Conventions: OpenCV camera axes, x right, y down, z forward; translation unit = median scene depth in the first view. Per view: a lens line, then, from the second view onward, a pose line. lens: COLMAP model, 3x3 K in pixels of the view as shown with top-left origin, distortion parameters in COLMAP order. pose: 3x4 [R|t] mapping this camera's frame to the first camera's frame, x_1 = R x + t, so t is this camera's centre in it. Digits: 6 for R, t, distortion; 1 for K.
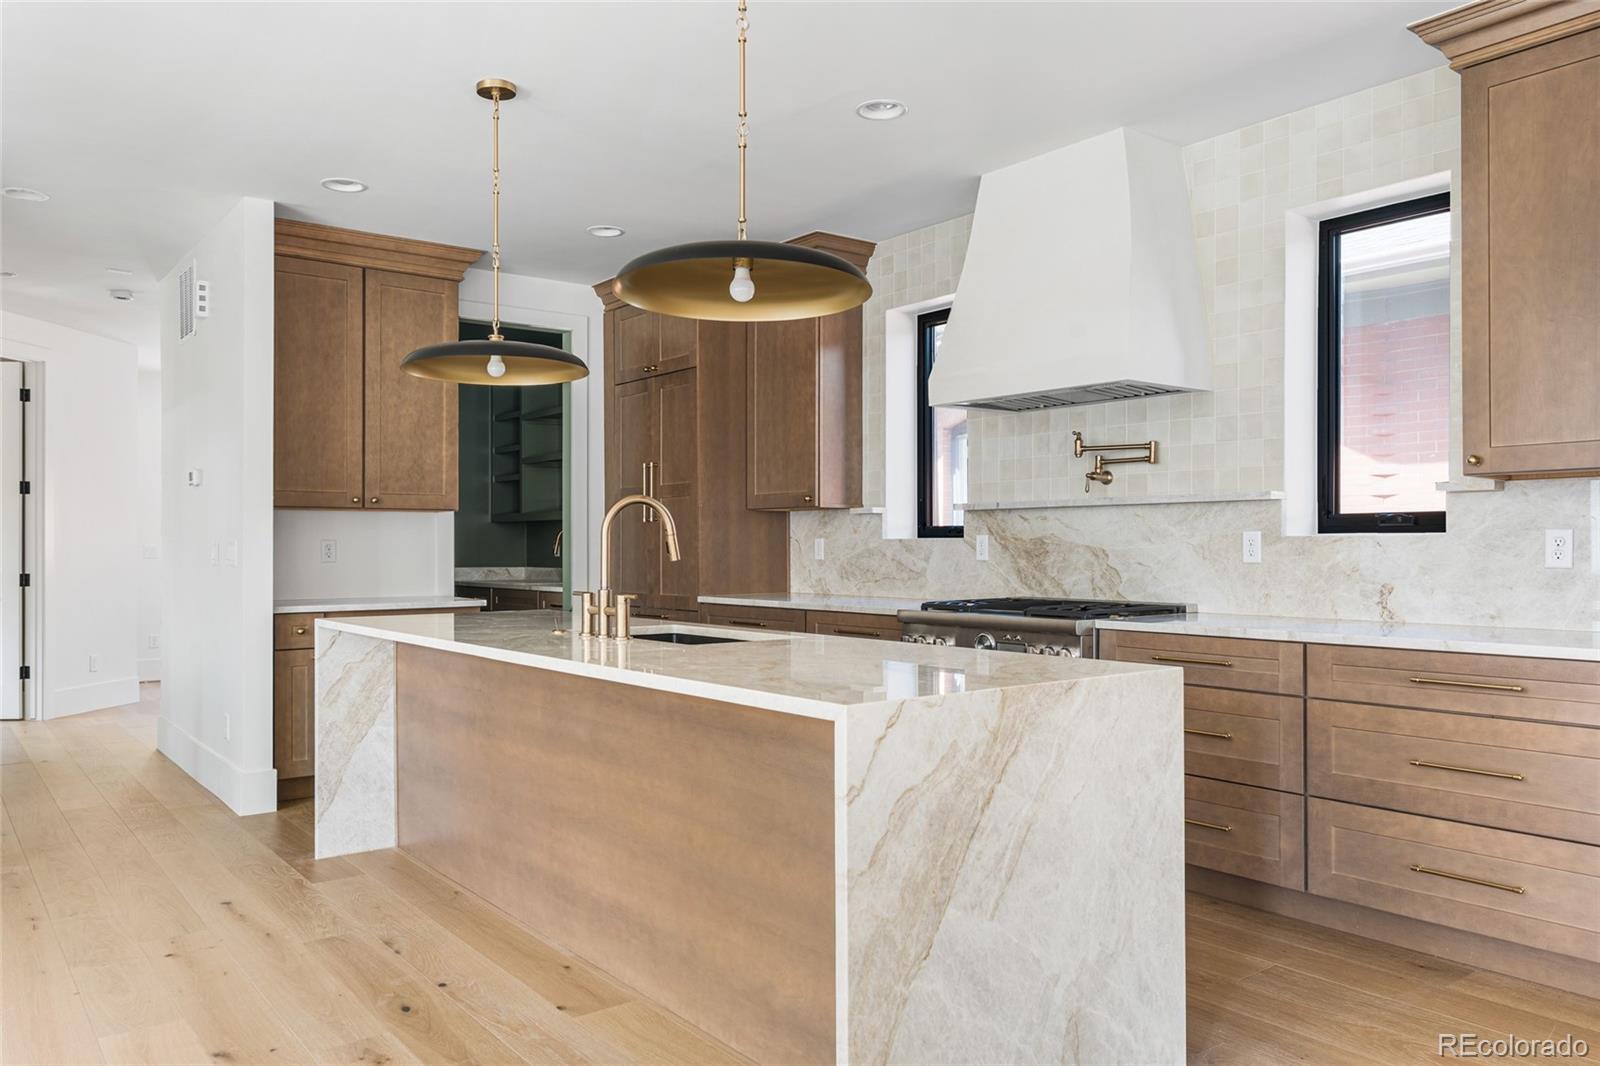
lens RADIAL K [[1153.1, 0, 804.2], [0, 1153.1, 543.8], [0, 0, 1]] dist [0.001870, 0.003823]
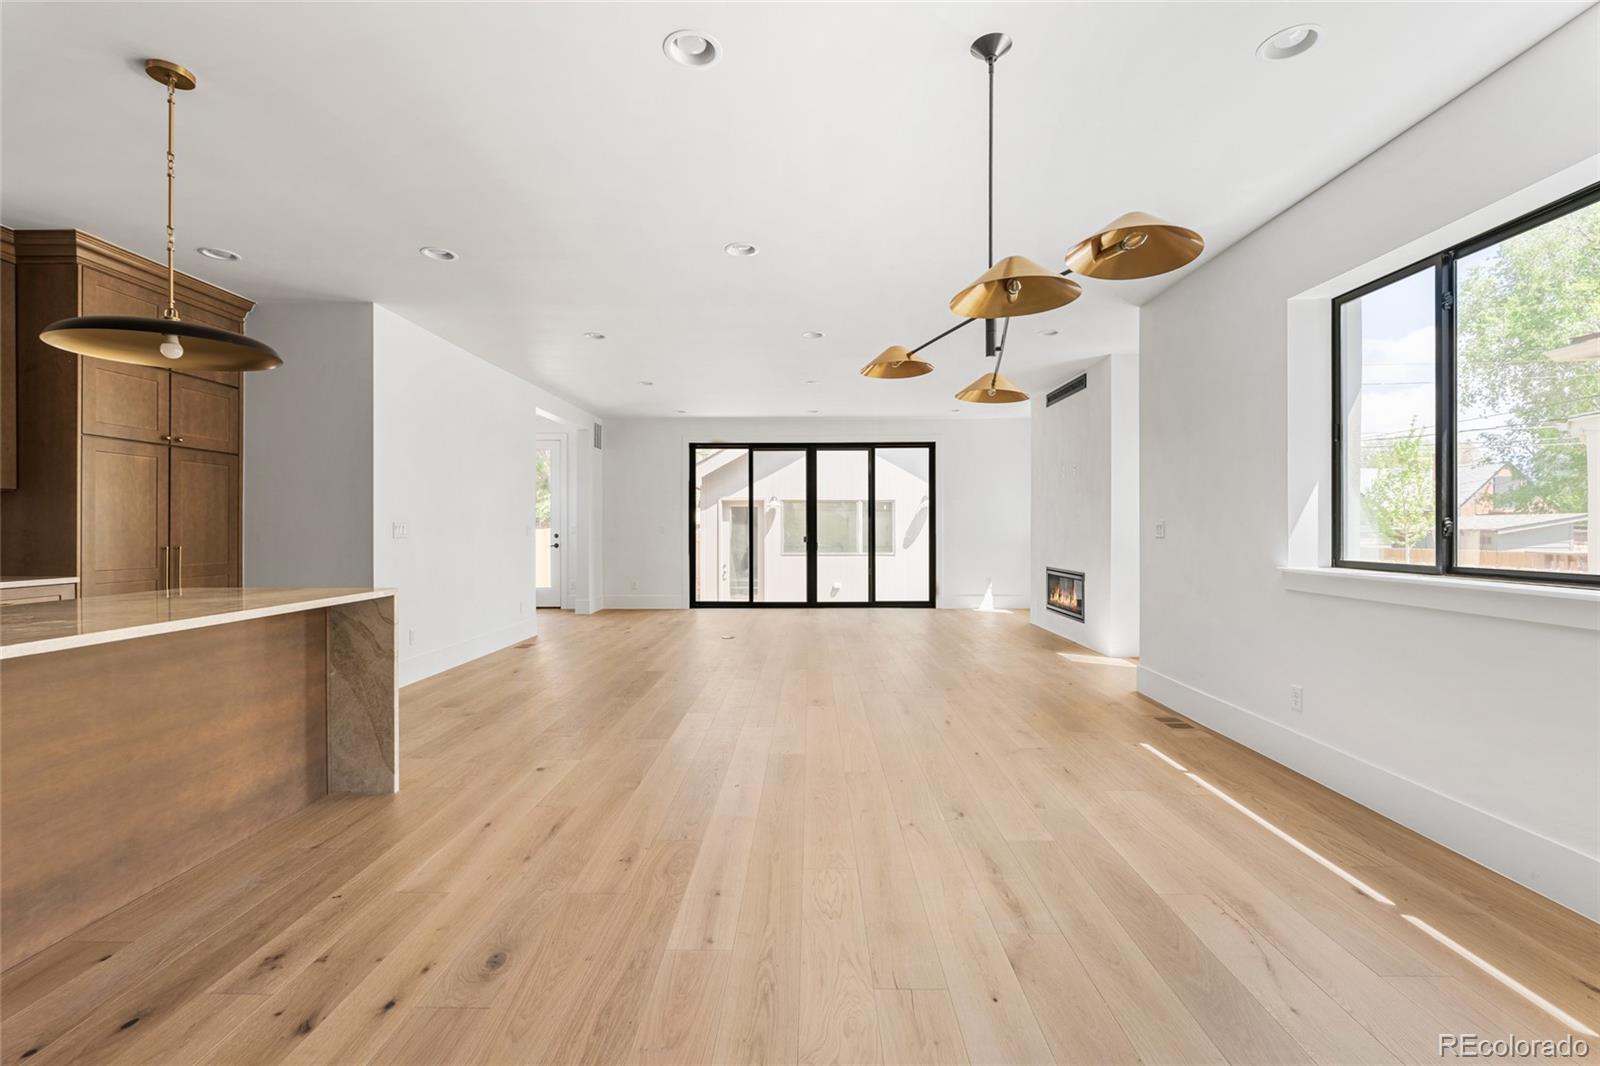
lens RADIAL K [[713.9, 0, 792.9], [0, 713.9, 530.9], [0, 0, 1]] dist [0.004659, -0.000634]
pose [[-0.771703, 0.000608, 0.635983, -0.843860], [0.000727, 1.000000, -0.000074, 0.003955], [-0.635983, 0.000405, -0.771703, 0.827790]]
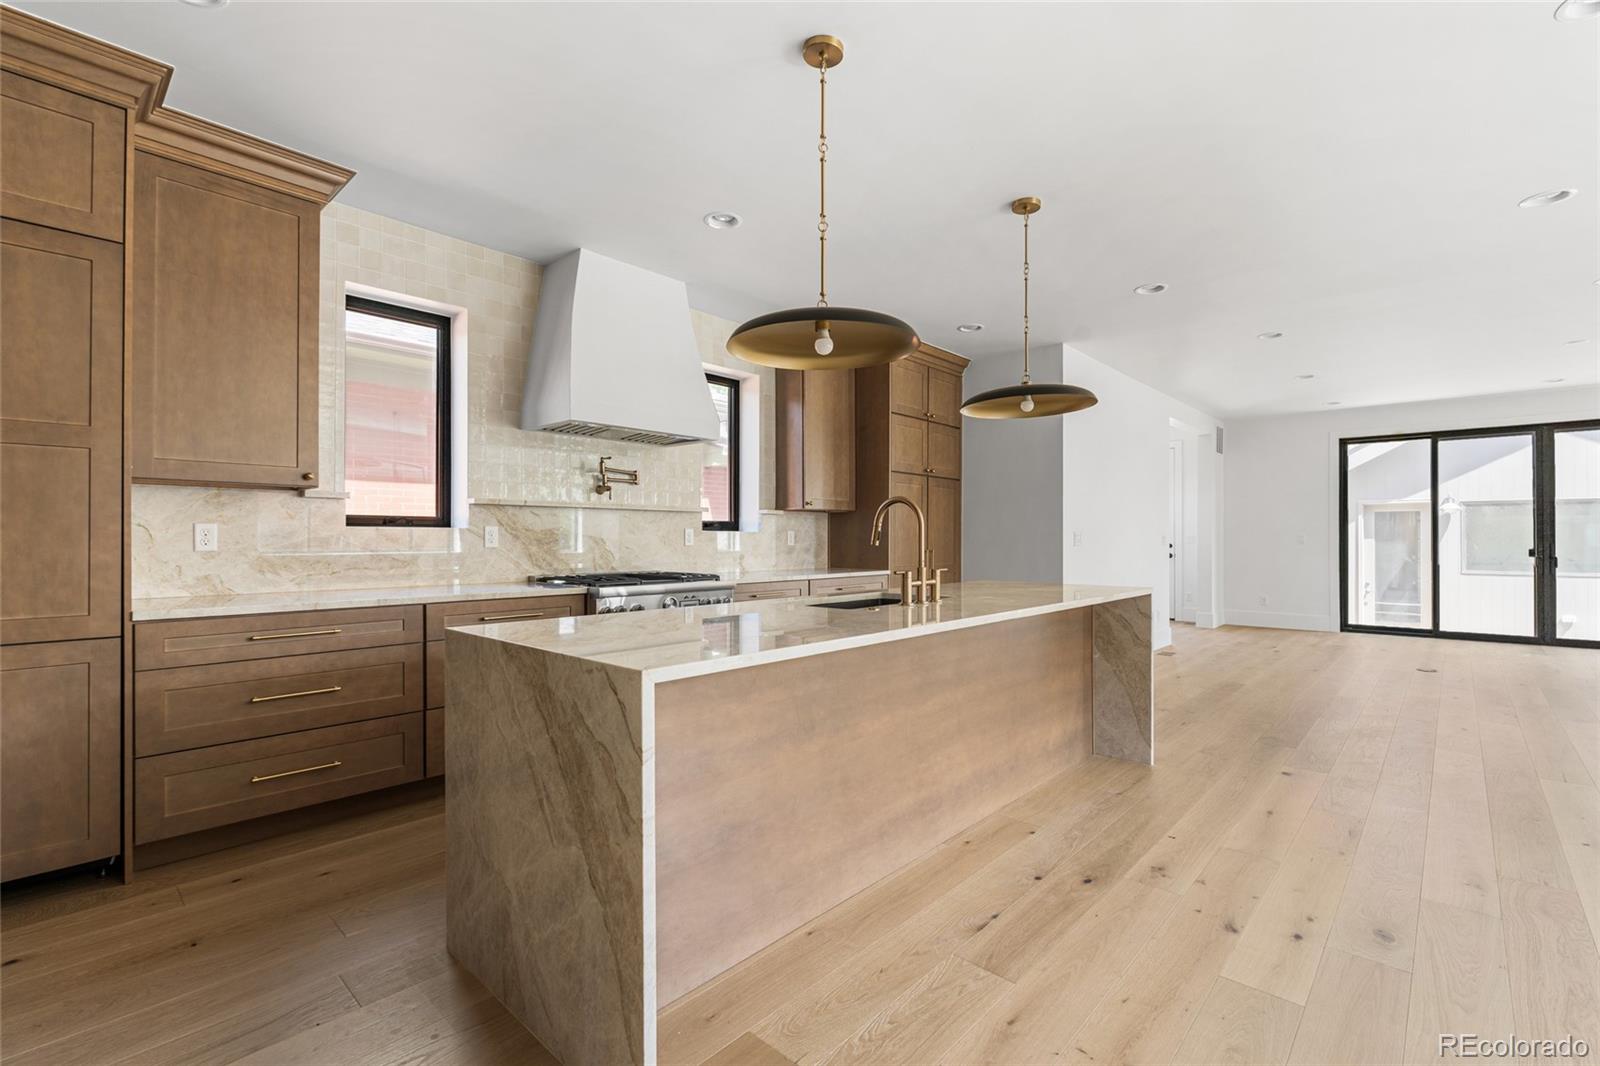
lens RADIAL K [[713.9, 0, 798.5], [0, 713.9, 537.3], [0, 0, 1]] dist [0.004659, -0.000634]
pose [[-0.162093, 0.004423, 0.986766, -0.828494], [-0.003644, 0.999980, -0.005081, 0.008751], [-0.986769, -0.004420, -0.162074, 1.096178]]
